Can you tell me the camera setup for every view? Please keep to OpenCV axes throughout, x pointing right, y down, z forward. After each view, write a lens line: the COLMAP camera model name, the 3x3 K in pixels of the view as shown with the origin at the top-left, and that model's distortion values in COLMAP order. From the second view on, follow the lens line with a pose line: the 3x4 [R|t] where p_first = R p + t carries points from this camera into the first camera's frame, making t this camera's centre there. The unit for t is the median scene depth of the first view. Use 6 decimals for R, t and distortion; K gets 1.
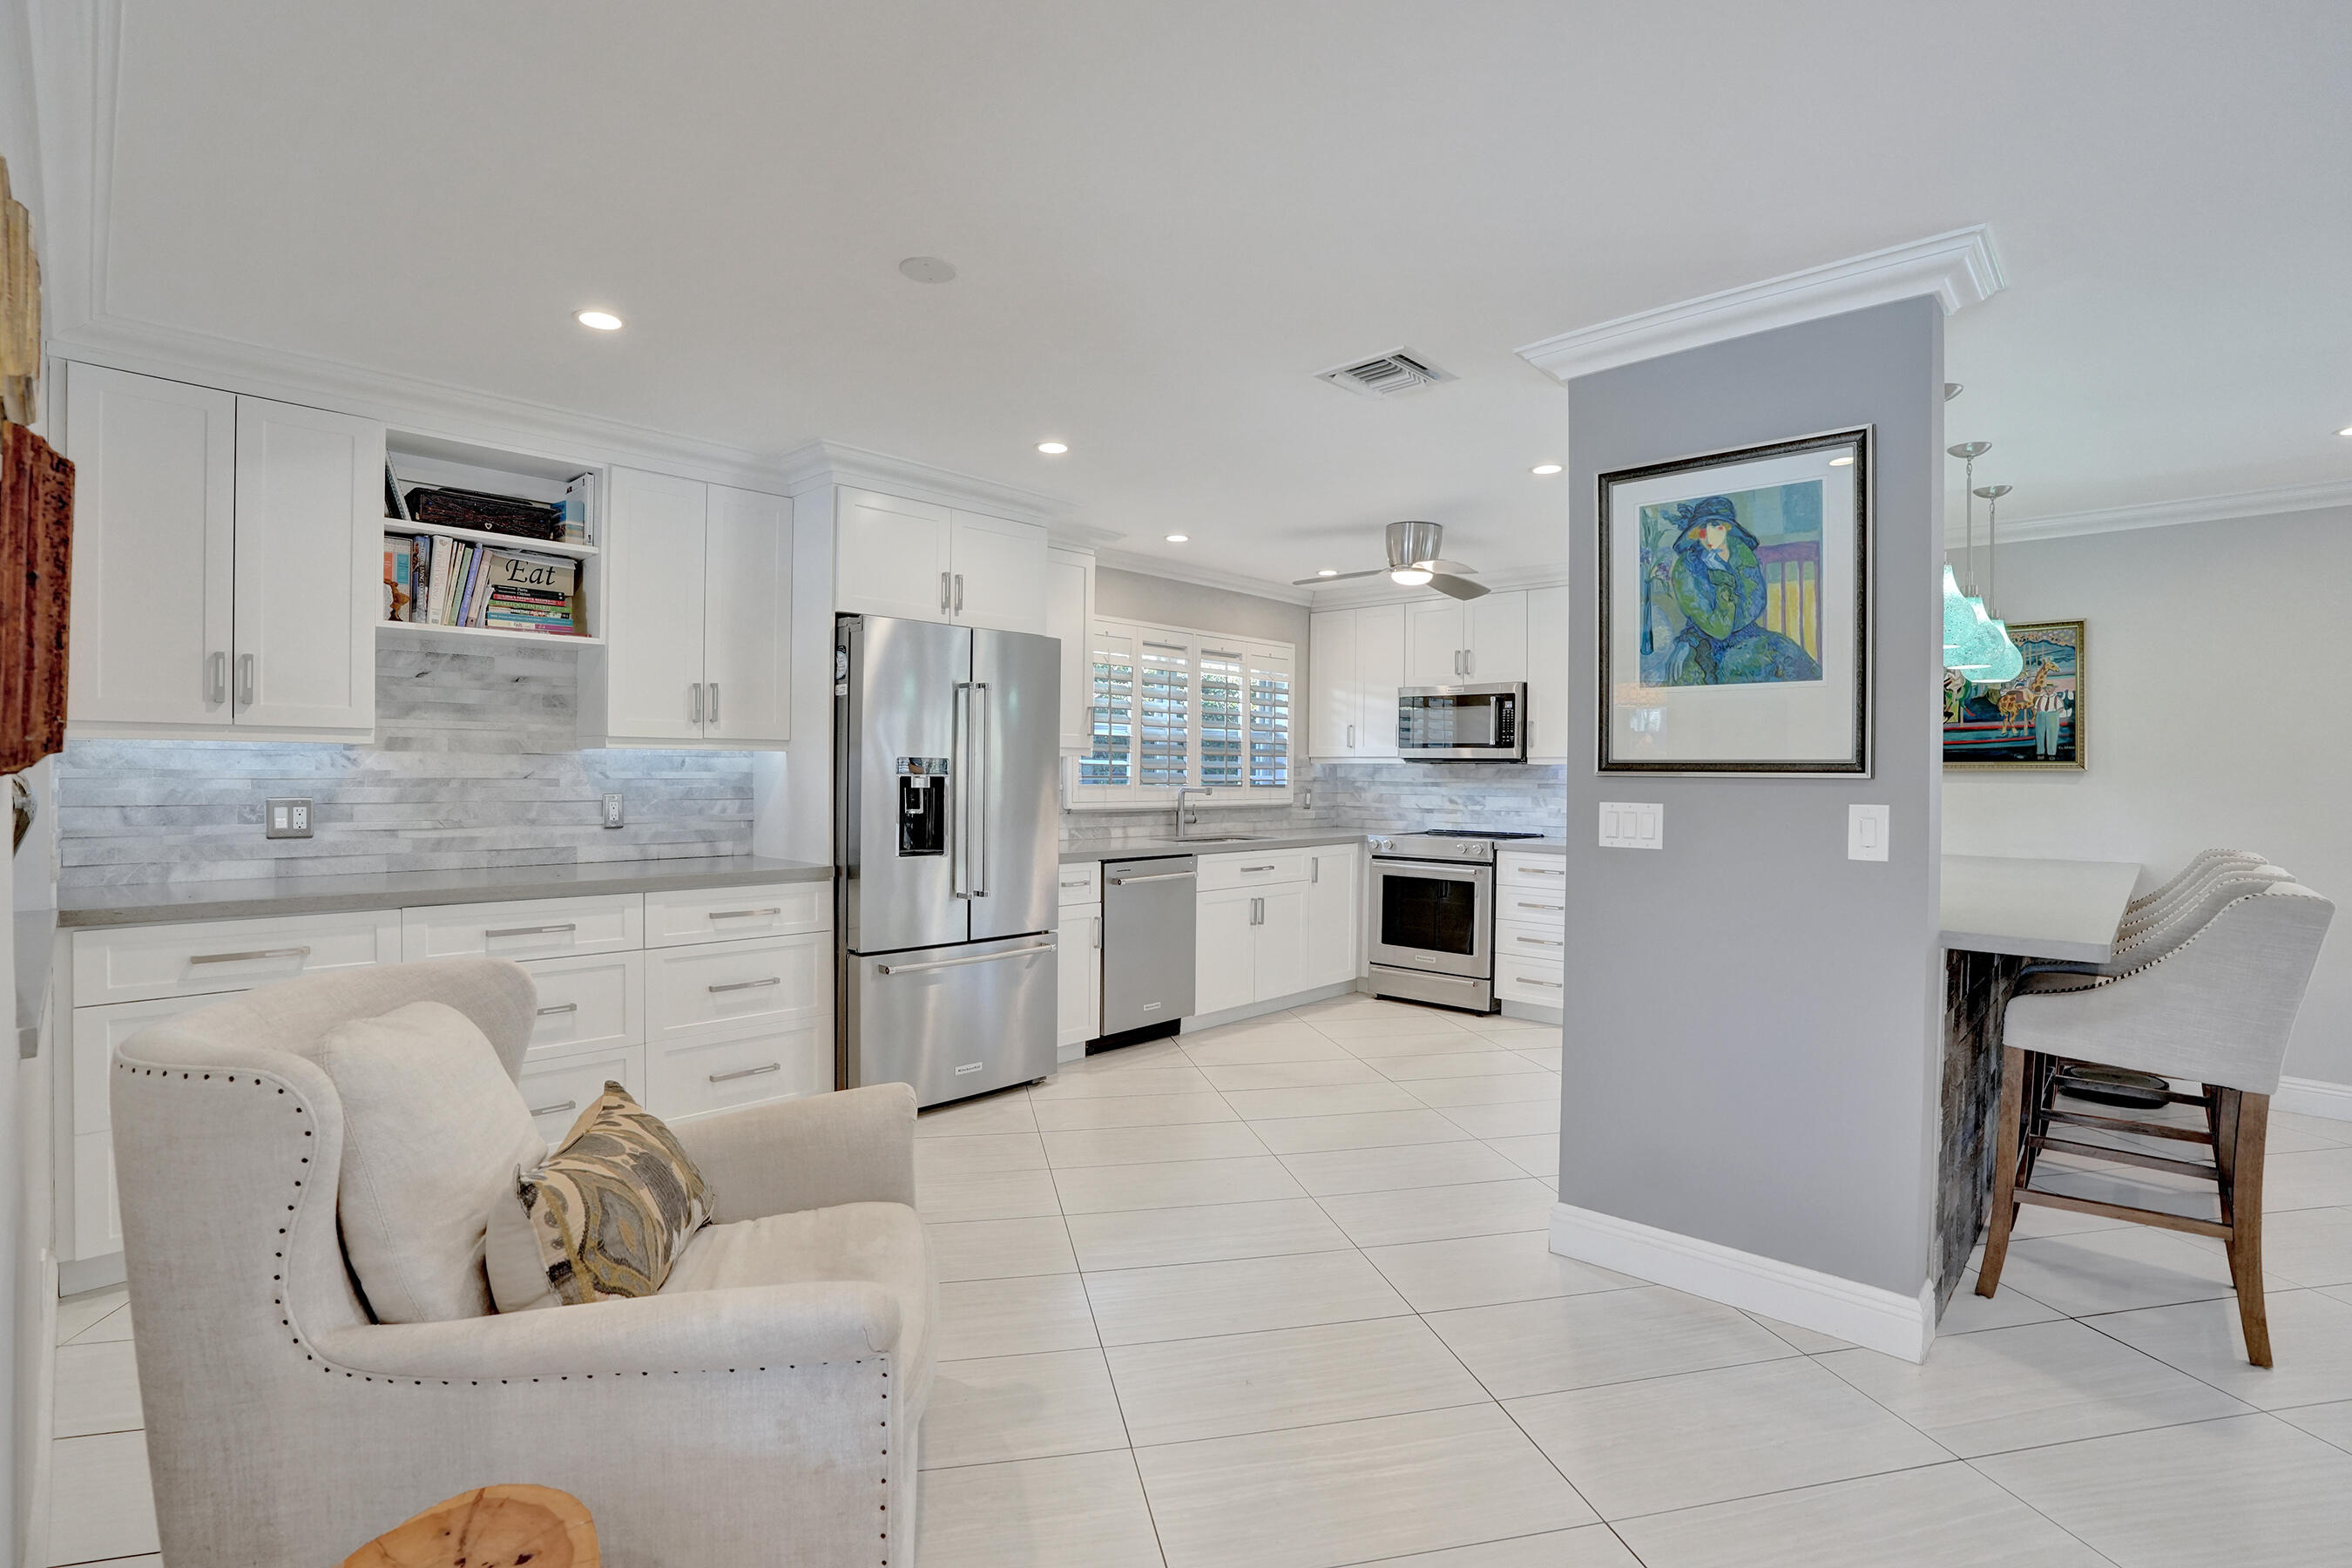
lens RADIAL K [[1094.0, 0, 1164.5], [0, 1094.0, 785.0], [0, 0, 1]] dist [-0.069499, 0.026885]
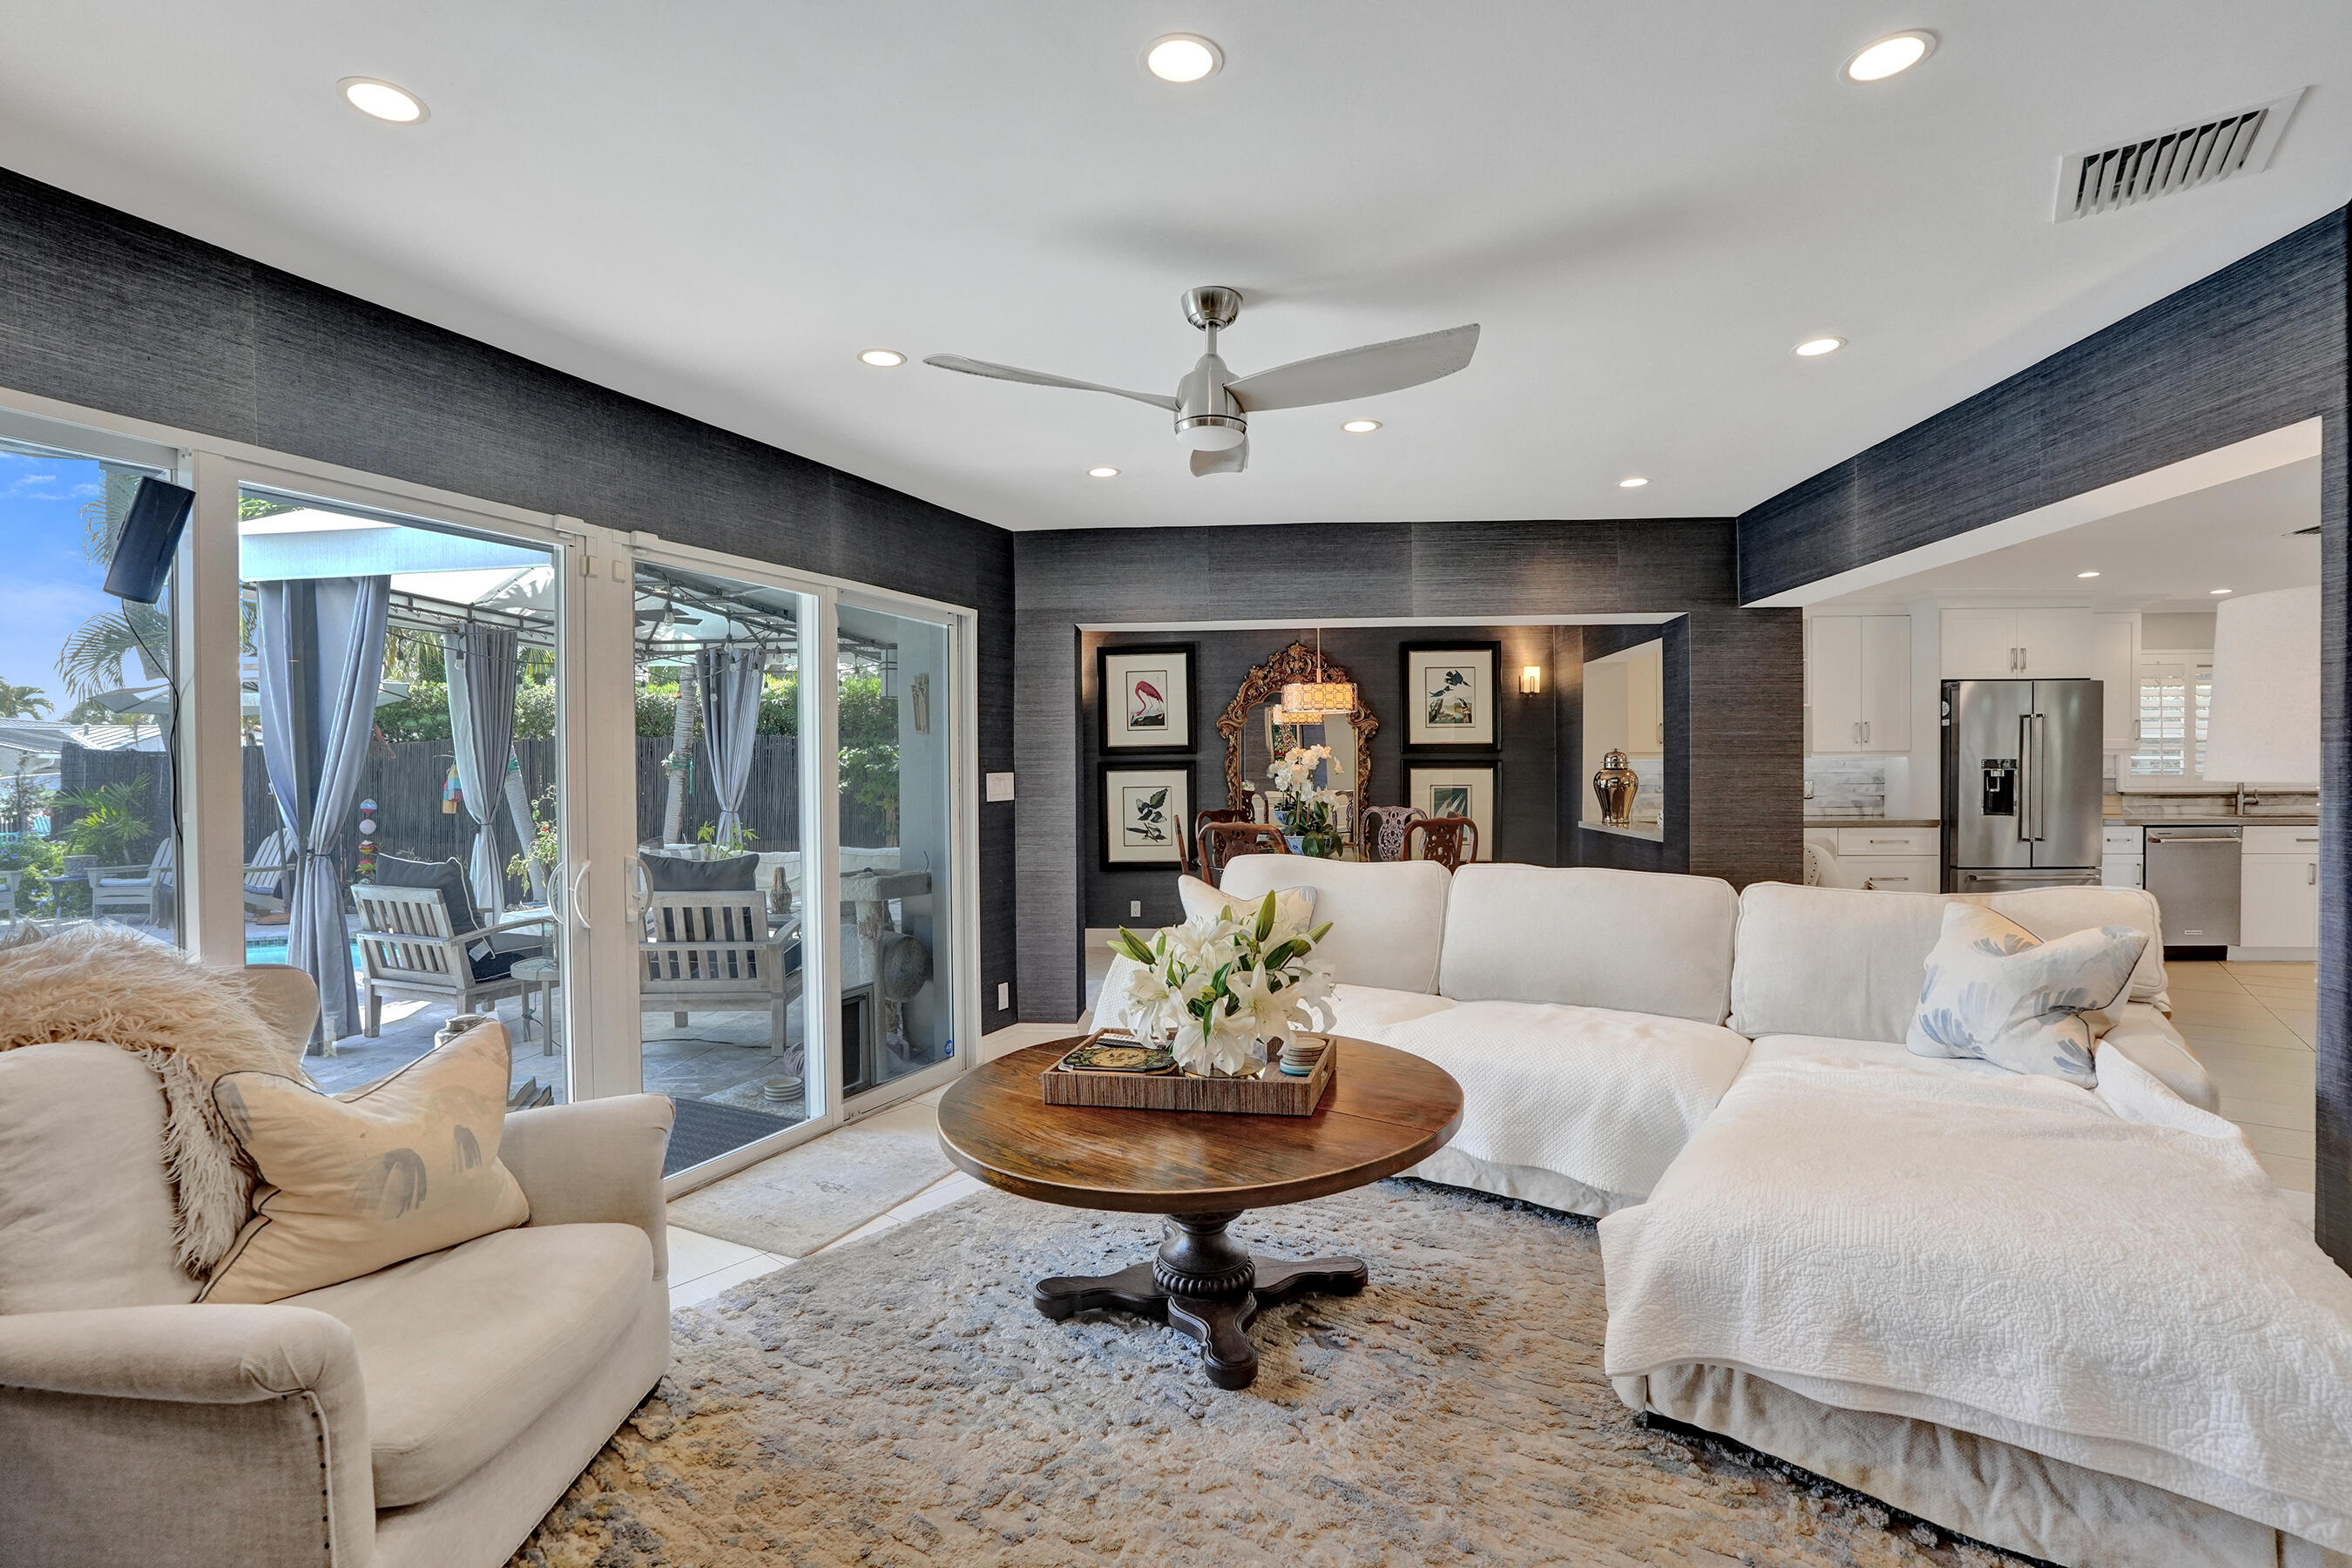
lens RADIAL K [[1094.0, 0, 1164.5], [0, 1094.0, 785.0], [0, 0, 1]] dist [-0.069499, 0.026885]
pose [[0.637544, -0.001112, -0.770413, 0.201698], [0.004580, 0.999987, 0.002347, 0.005150], [0.770401, -0.005025, 0.637540, -0.966067]]
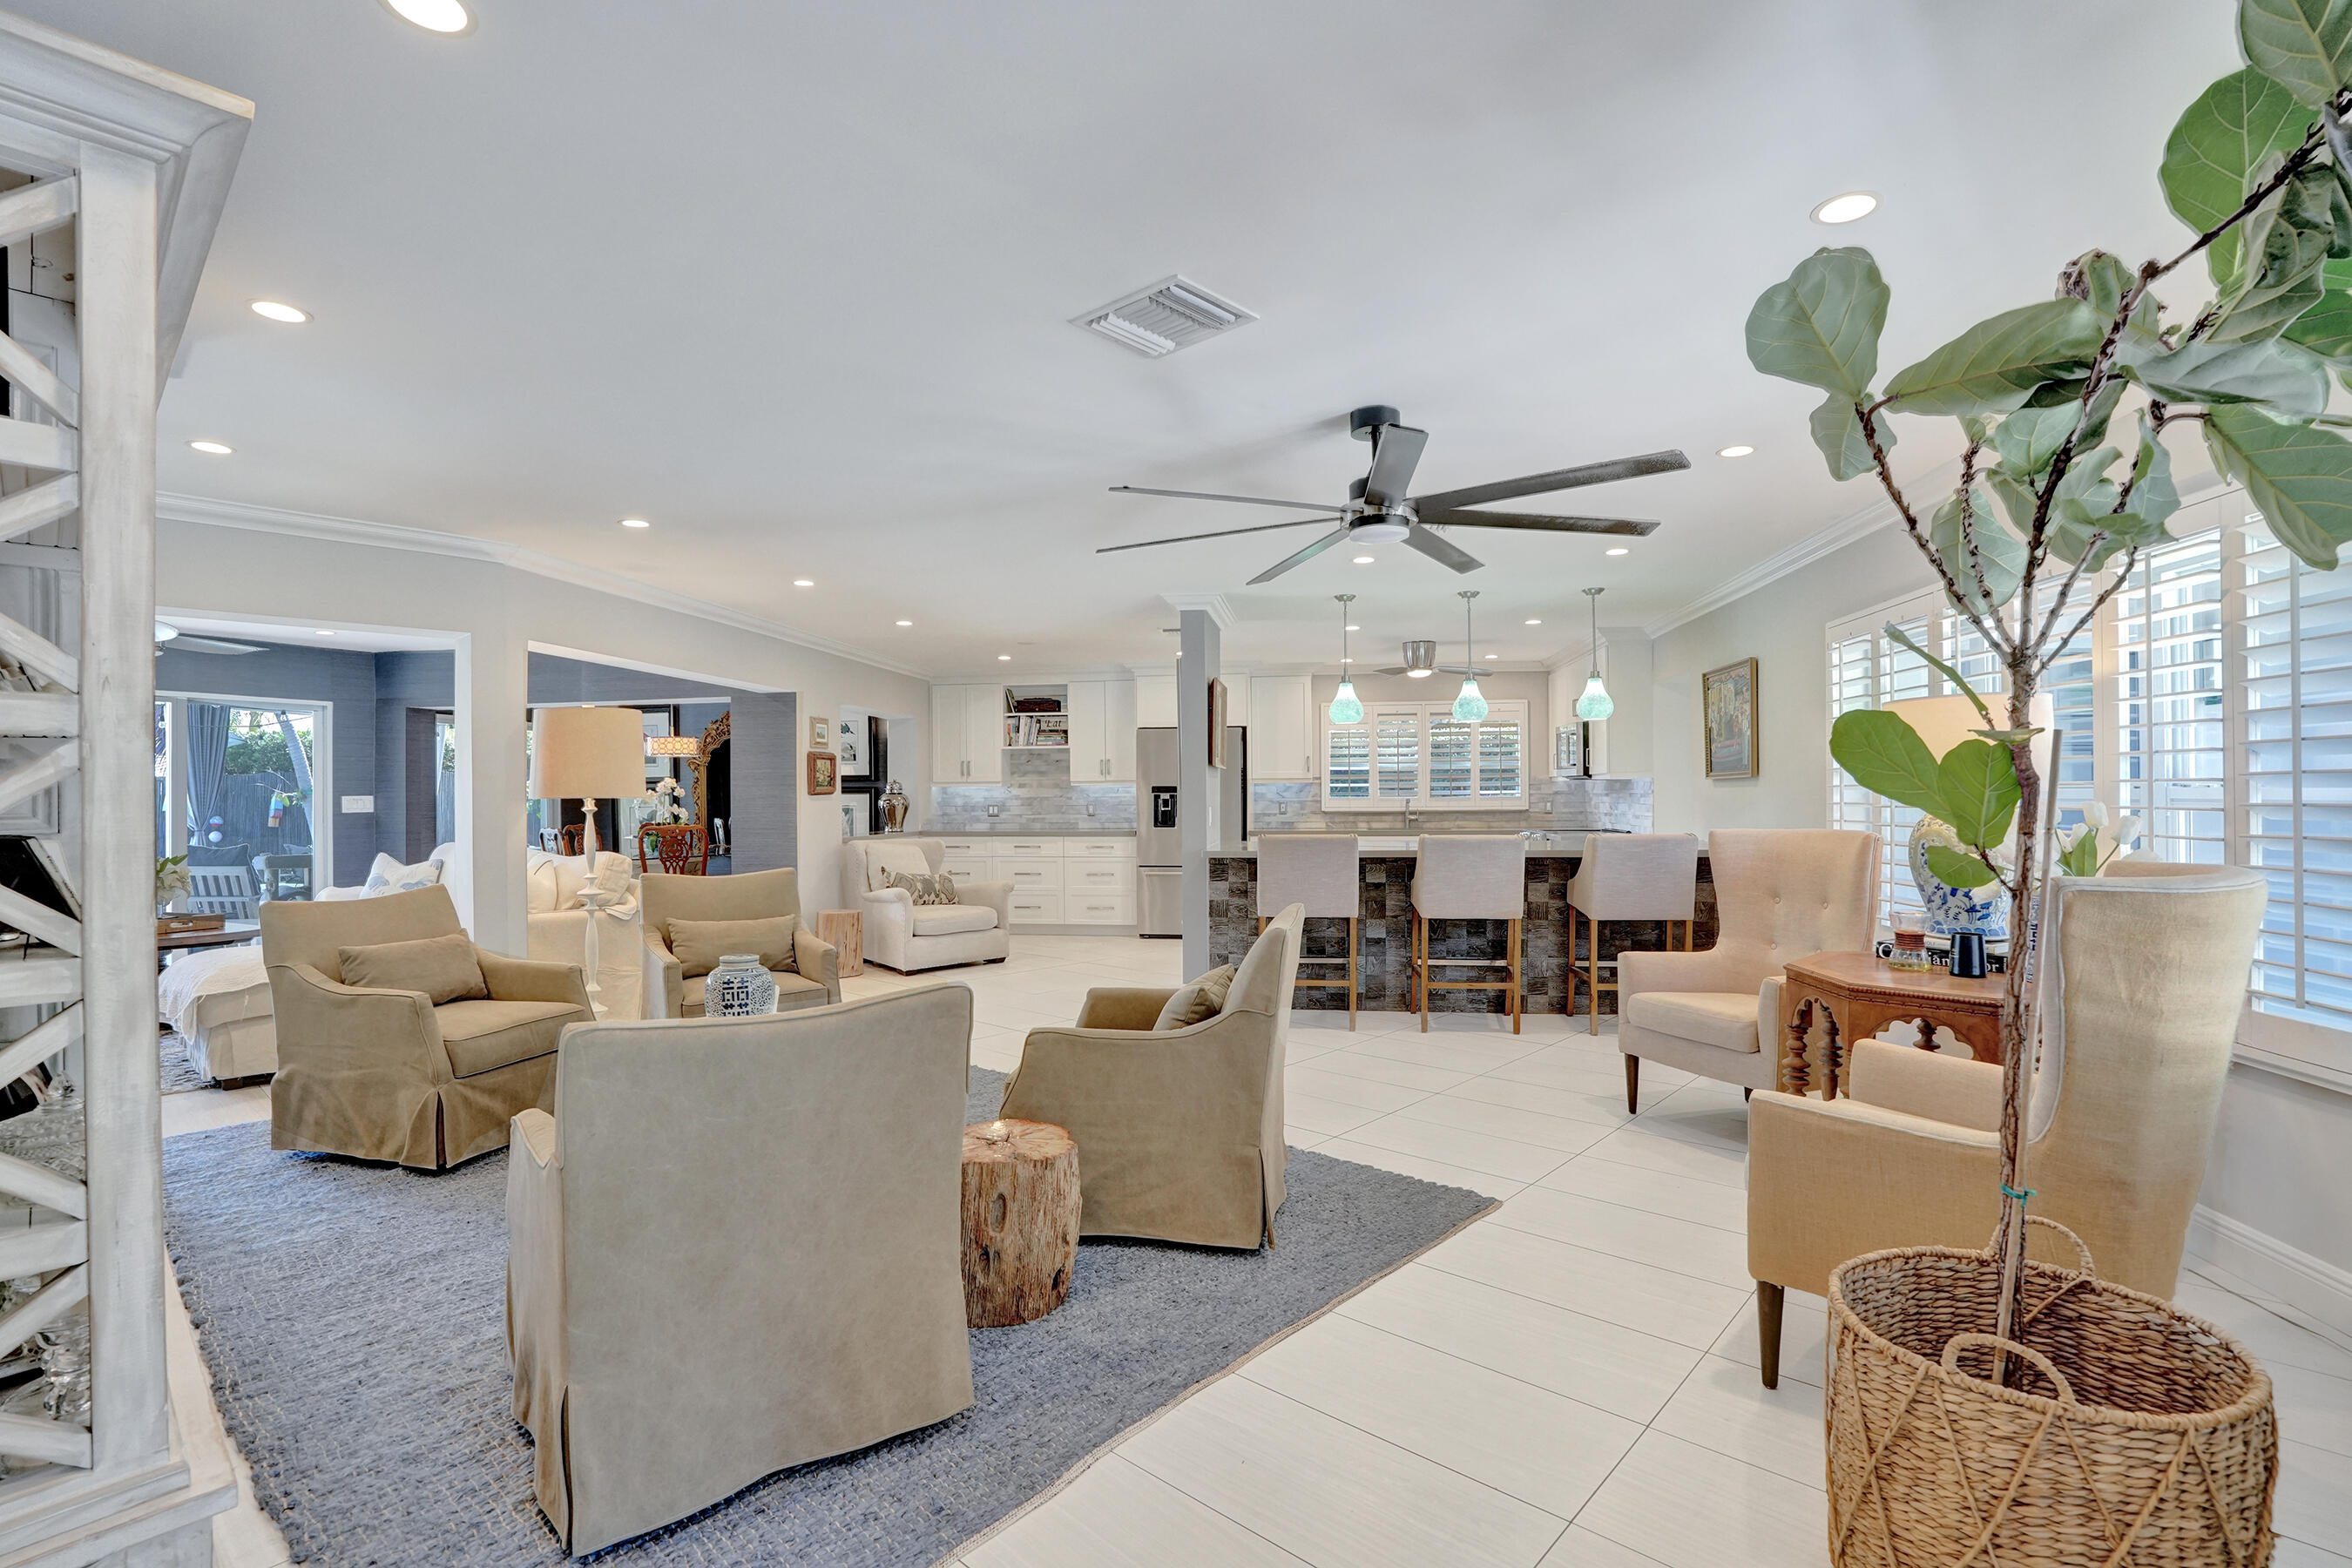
lens RADIAL K [[1094.0, 0, 1164.5], [0, 1094.0, 785.0], [0, 0, 1]] dist [-0.069499, 0.026885]
pose [[0.575546, -0.021001, -0.817500, 1.494926], [0.003890, 0.999729, -0.022944, 0.022911], [0.817760, 0.010026, 0.575472, -0.325882]]
